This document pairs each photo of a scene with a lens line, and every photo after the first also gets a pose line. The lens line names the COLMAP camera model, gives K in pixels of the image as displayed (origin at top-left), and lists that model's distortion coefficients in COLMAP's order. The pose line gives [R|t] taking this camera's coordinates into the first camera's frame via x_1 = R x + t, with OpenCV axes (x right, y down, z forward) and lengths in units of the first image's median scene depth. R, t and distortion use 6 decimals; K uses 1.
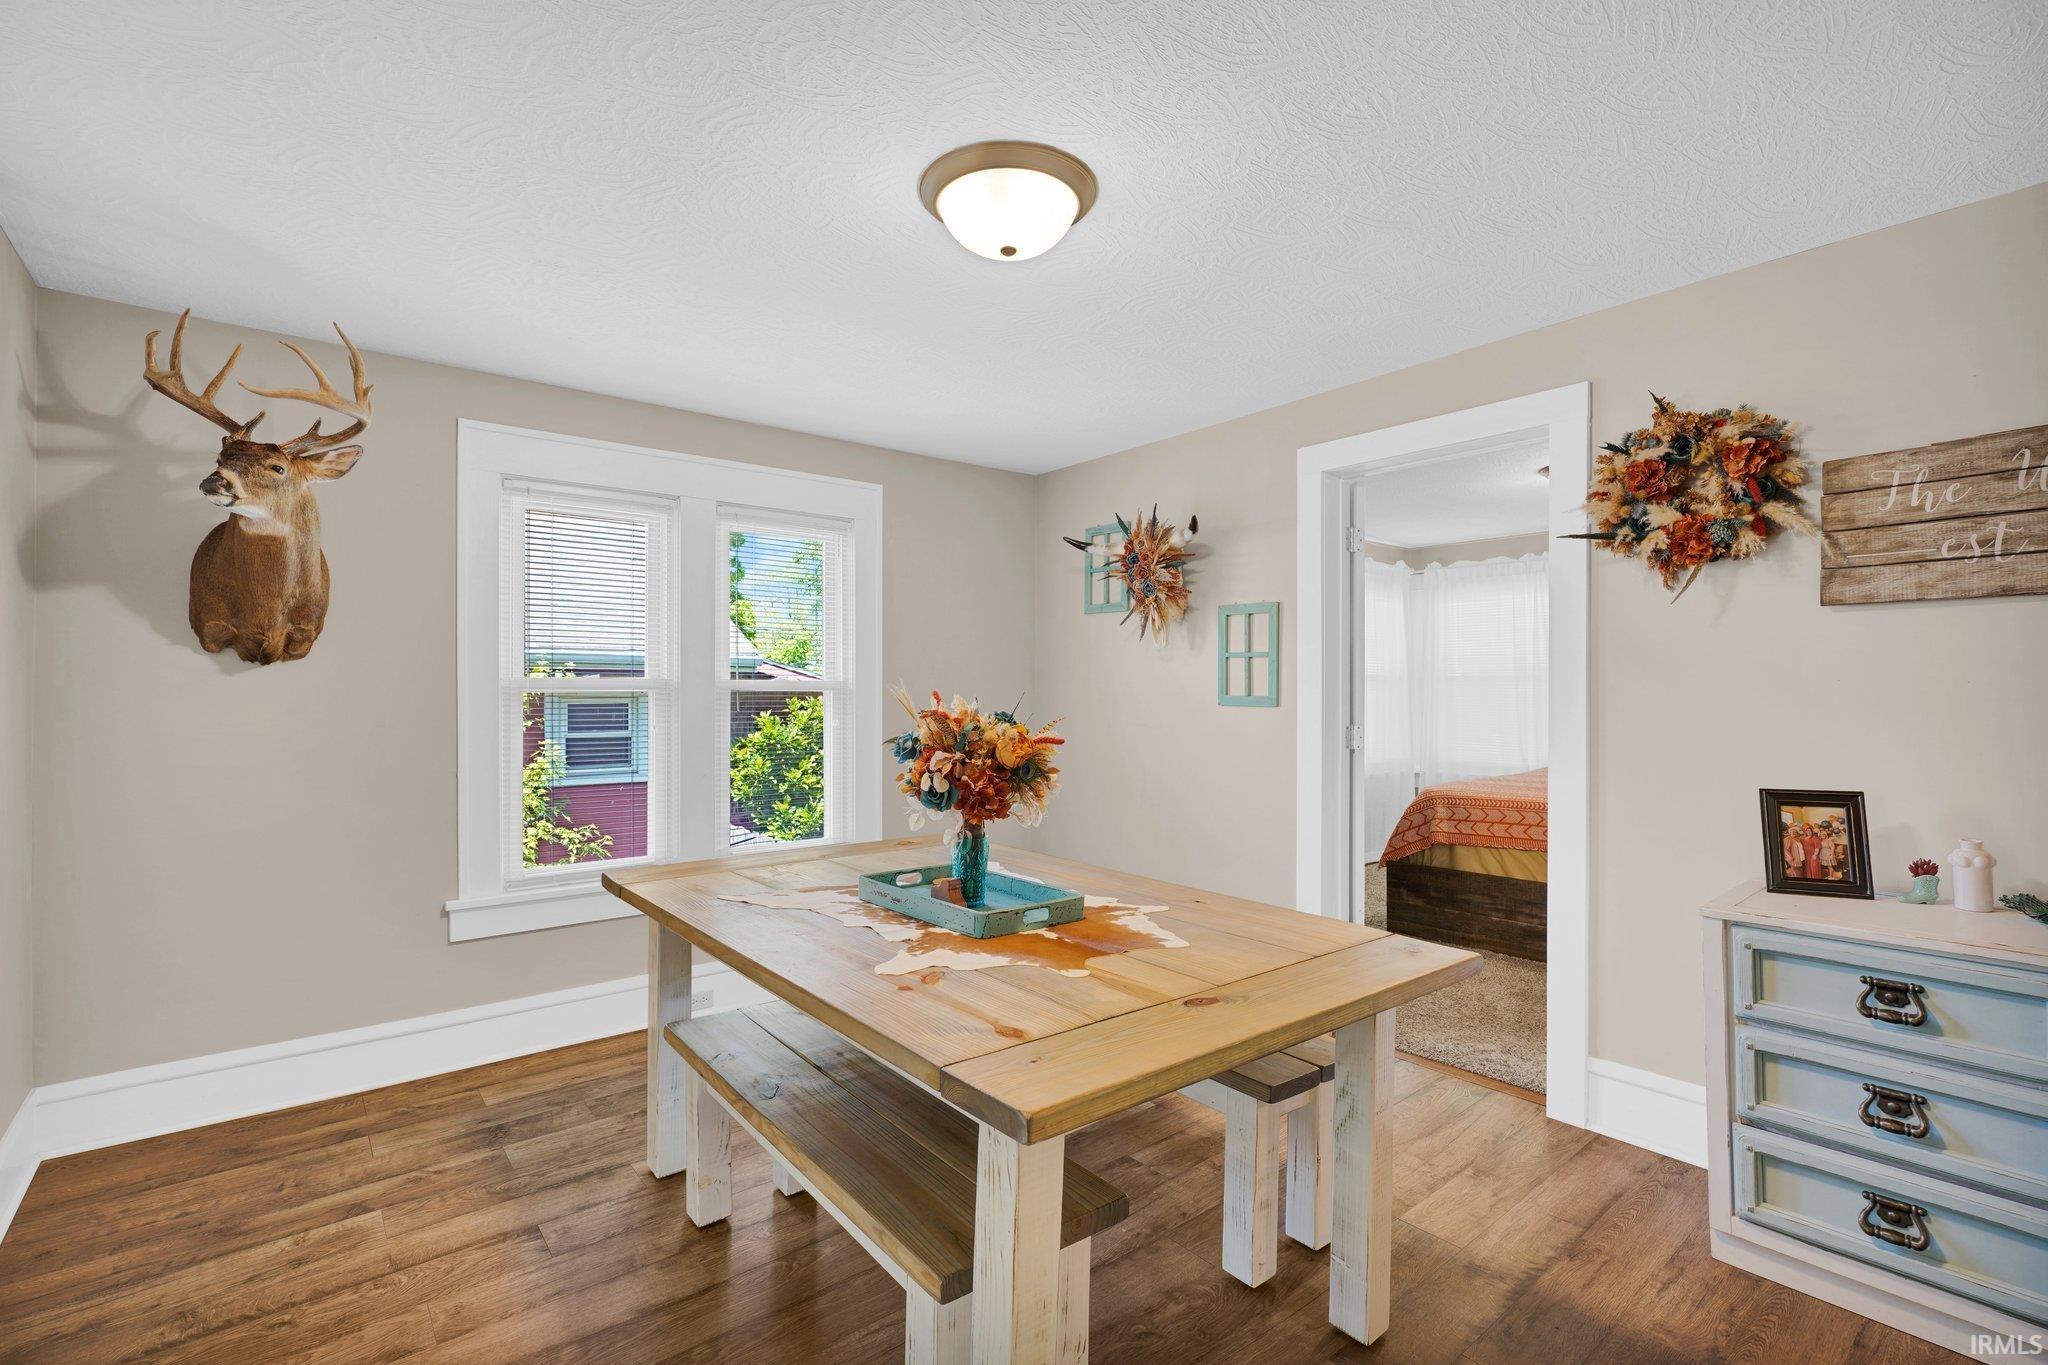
lens RADIAL K [[925.0, 0, 1029.3], [0, 925.0, 672.6], [0, 0, 1]] dist [-0.011259, 0.002504]
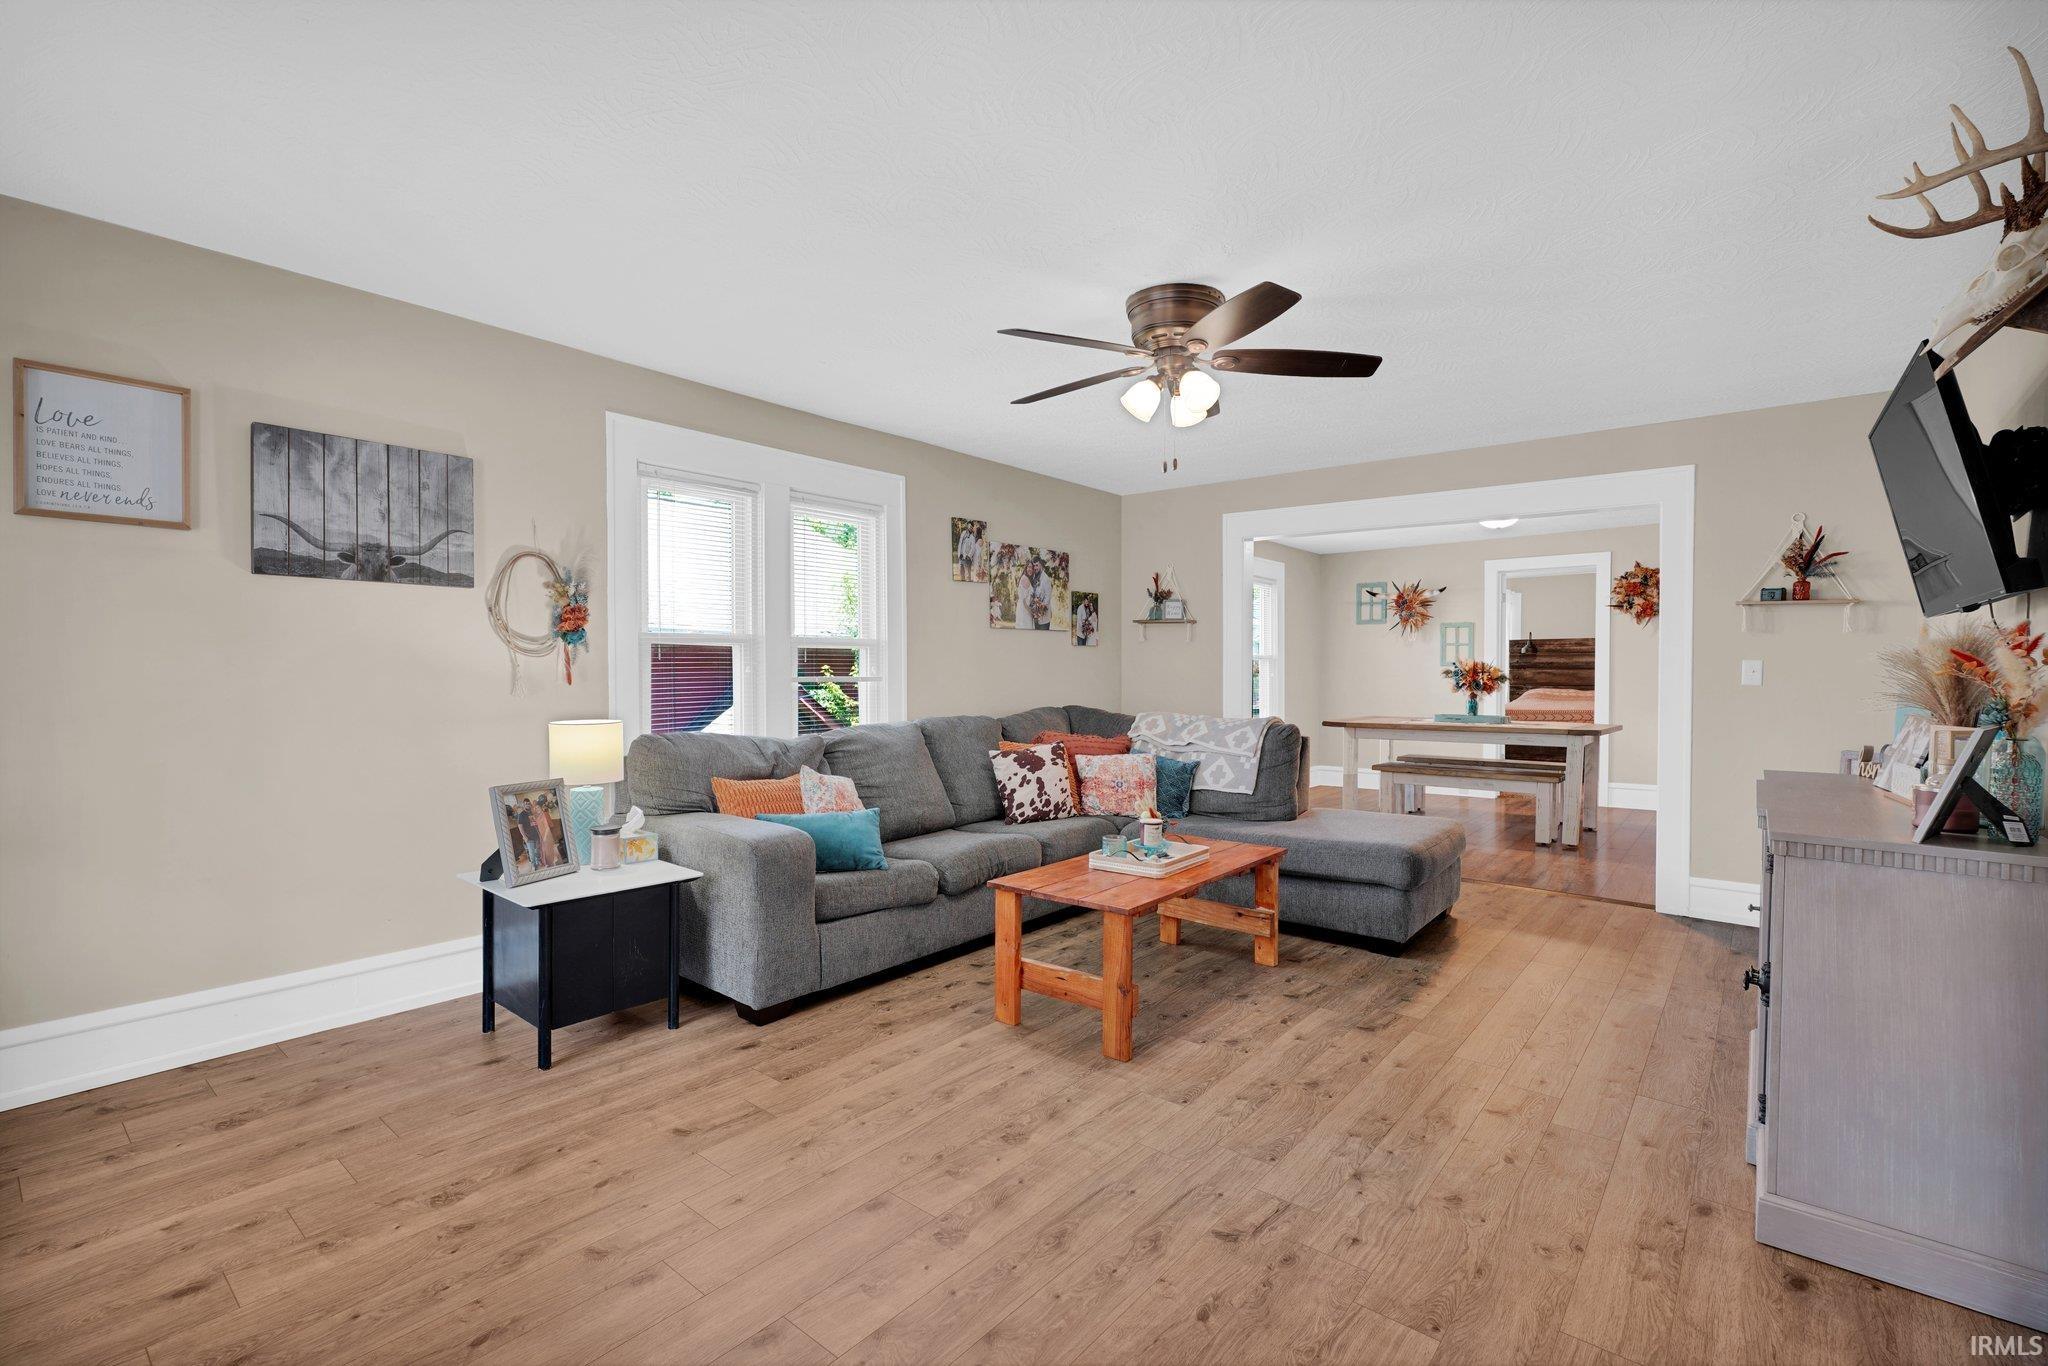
lens RADIAL K [[925.0, 0, 1027.4], [0, 925.0, 688.5], [0, 0, 1]] dist [-0.011259, 0.002504]
pose [[0.972392, -0.008546, 0.233195, -1.968014], [-0.000012, 0.999327, 0.036673, 0.010619], [-0.233352, -0.035663, 0.971738, -1.489785]]
